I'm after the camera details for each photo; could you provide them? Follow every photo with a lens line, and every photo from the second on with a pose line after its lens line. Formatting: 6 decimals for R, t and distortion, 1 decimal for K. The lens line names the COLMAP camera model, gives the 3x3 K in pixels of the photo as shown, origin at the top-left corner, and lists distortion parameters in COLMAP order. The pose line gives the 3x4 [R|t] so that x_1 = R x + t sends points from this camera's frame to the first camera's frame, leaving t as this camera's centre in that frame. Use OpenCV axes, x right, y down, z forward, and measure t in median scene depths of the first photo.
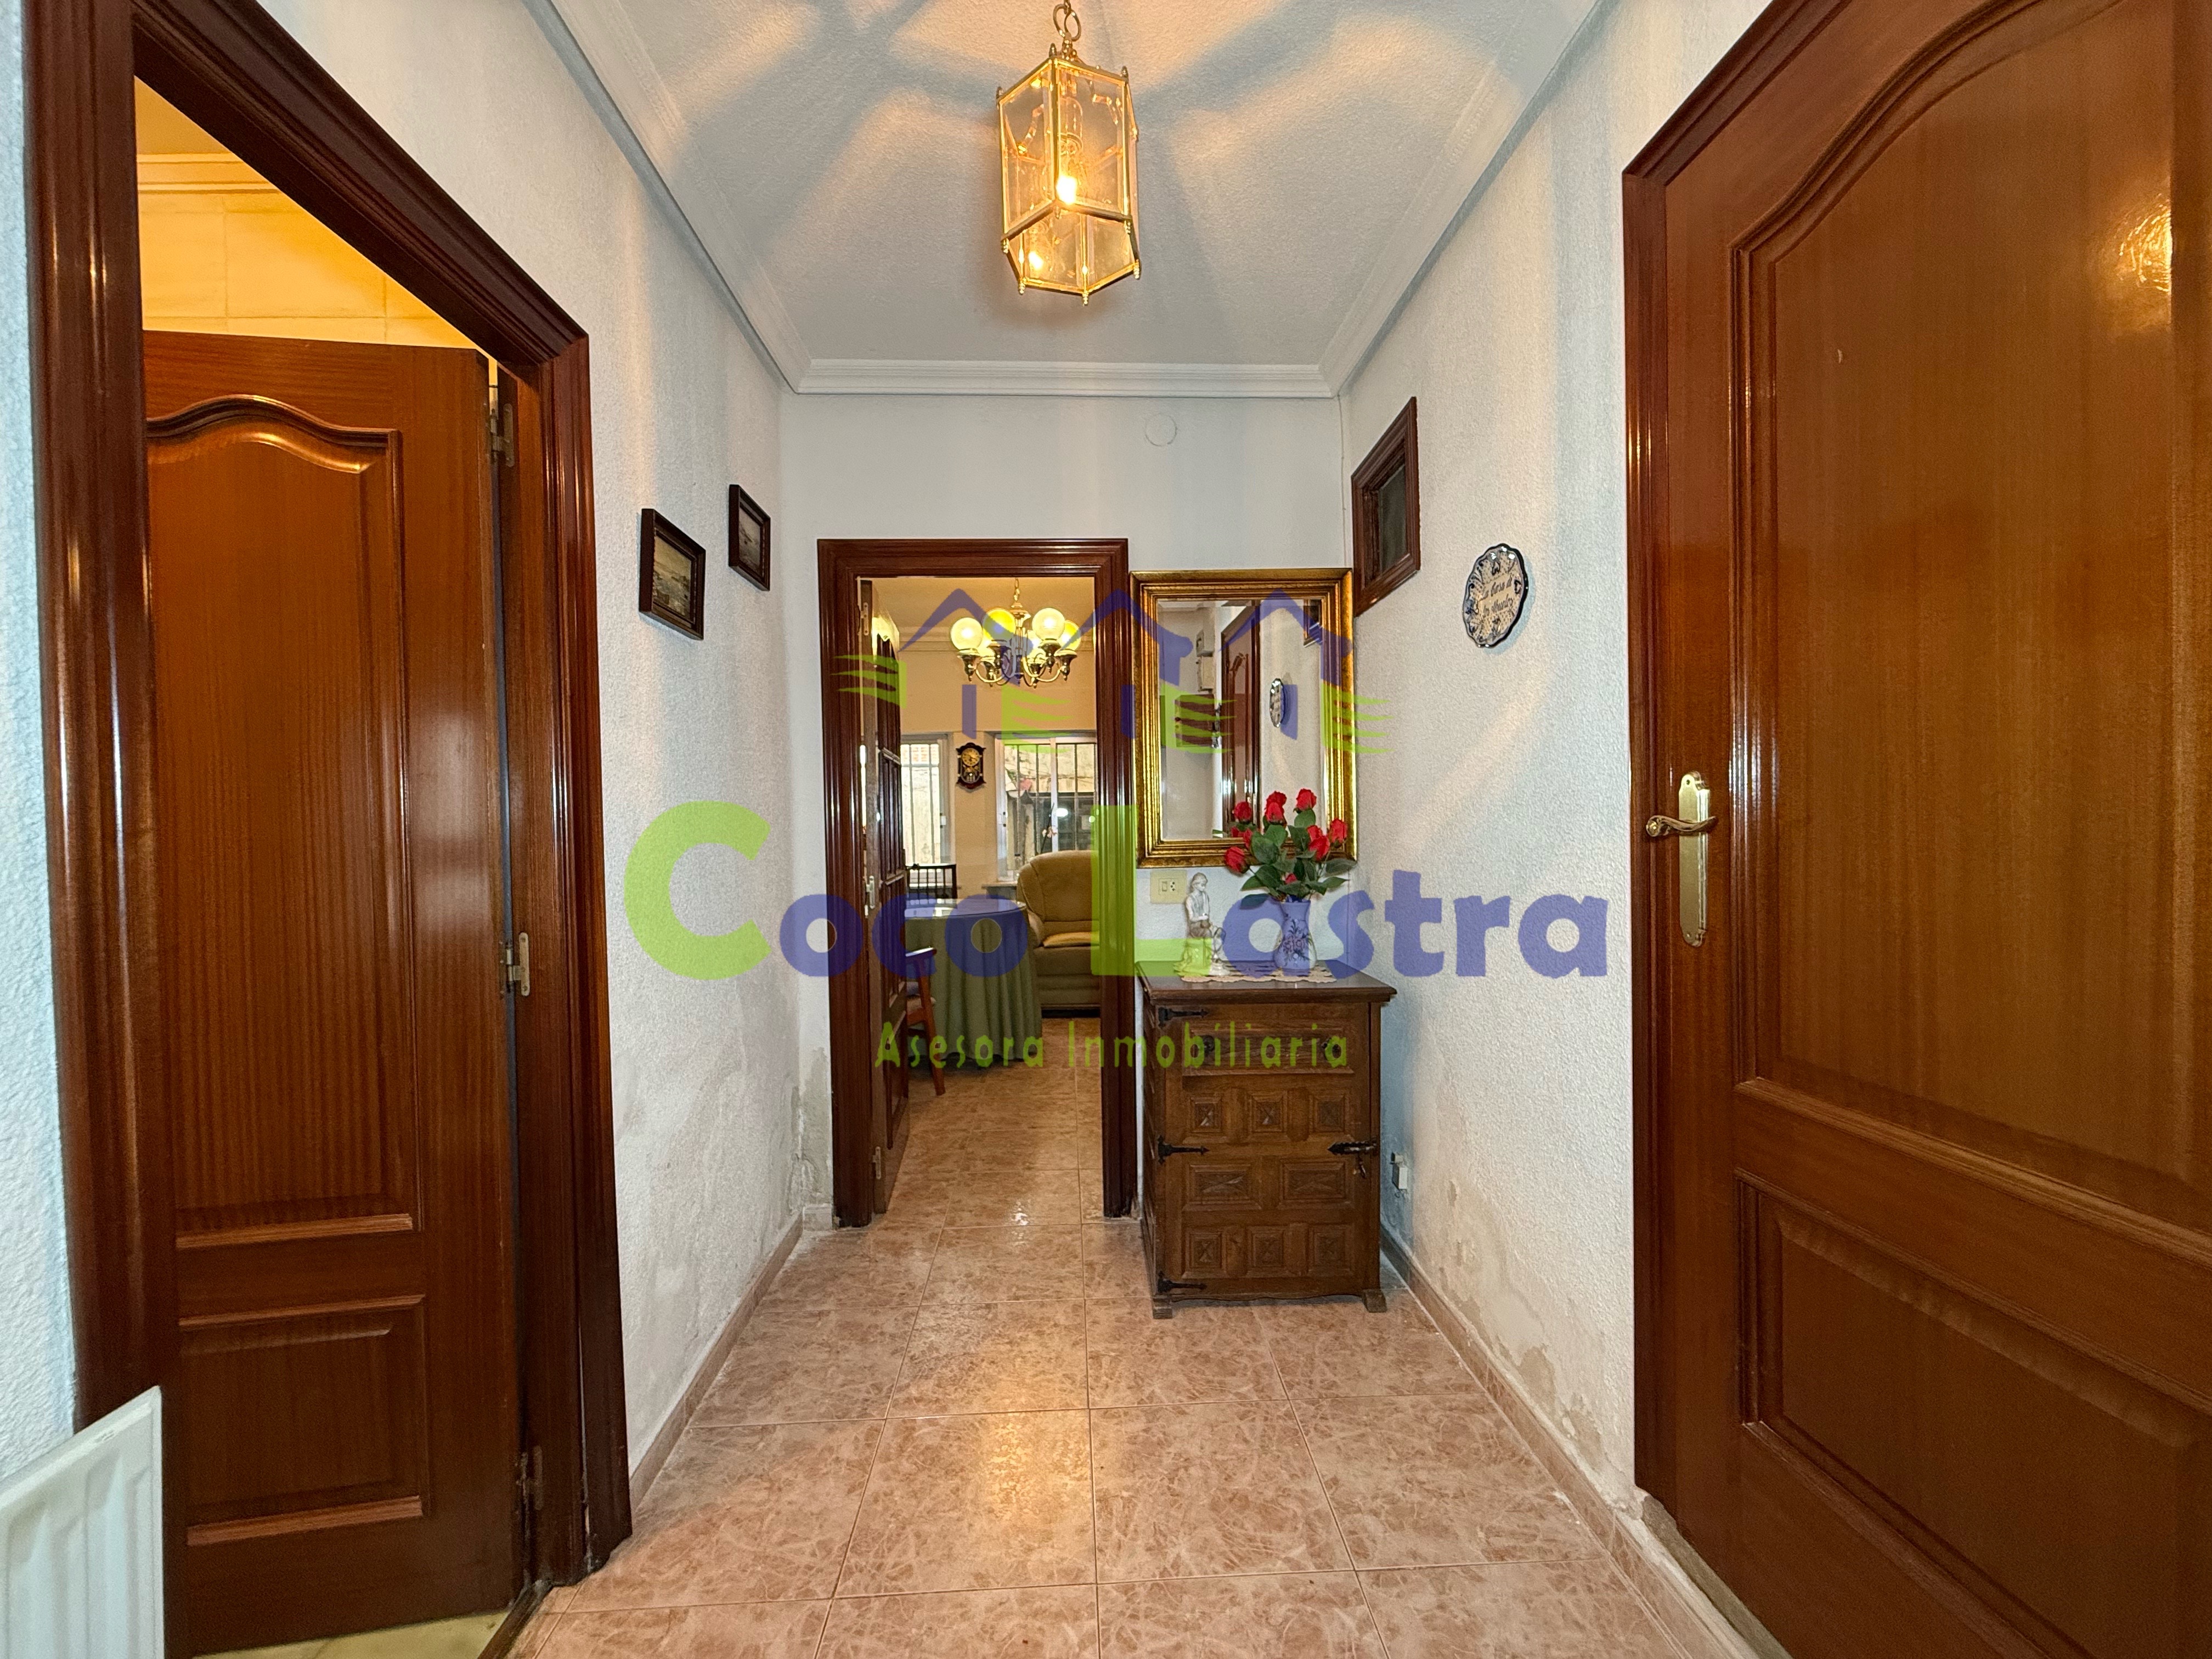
lens RADIAL K [[881.2, 0, 1102.9], [0, 881.2, 825.1], [0, 0, 1]] dist [0.000416, 0.000214]
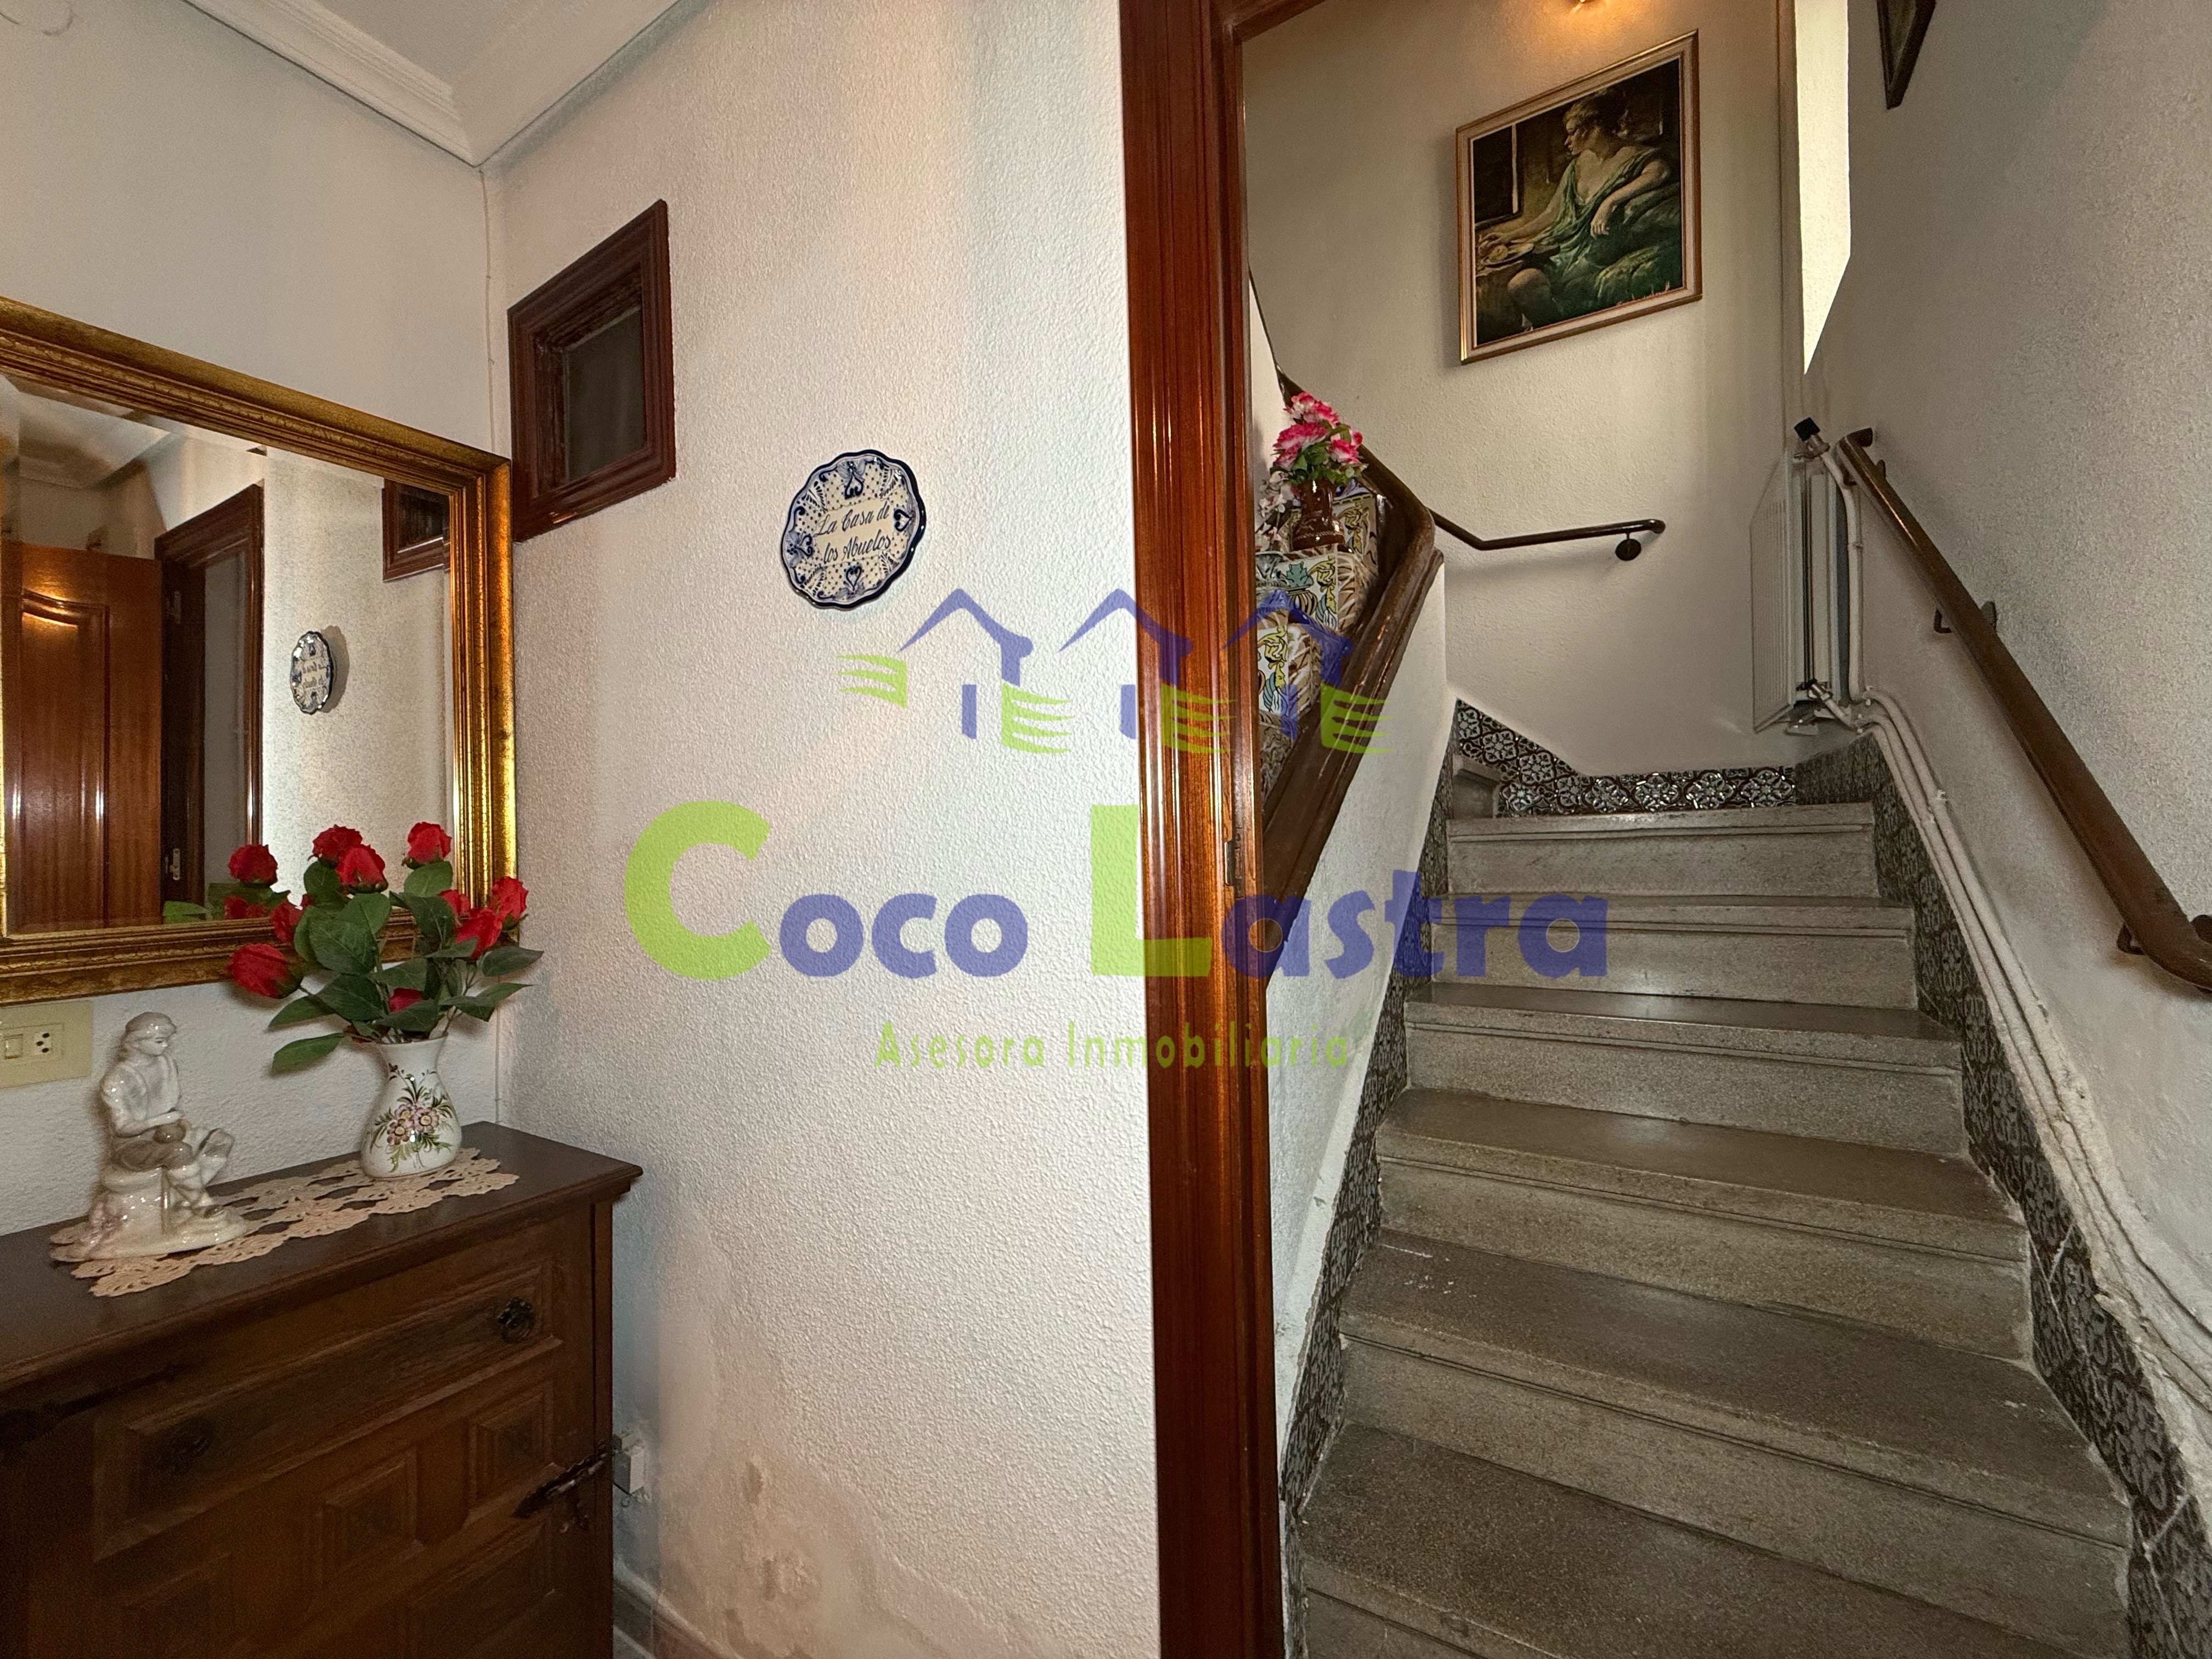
lens RADIAL K [[881.2, 0, 1092.5], [0, 881.2, 832.3], [0, 0, 1]] dist [0.000416, 0.000214]
pose [[0.562699, 0.011266, 0.826585, 0.011814], [0.016723, 0.999547, -0.025008, -0.016207], [-0.826493, 0.027895, 0.562256, 0.381427]]
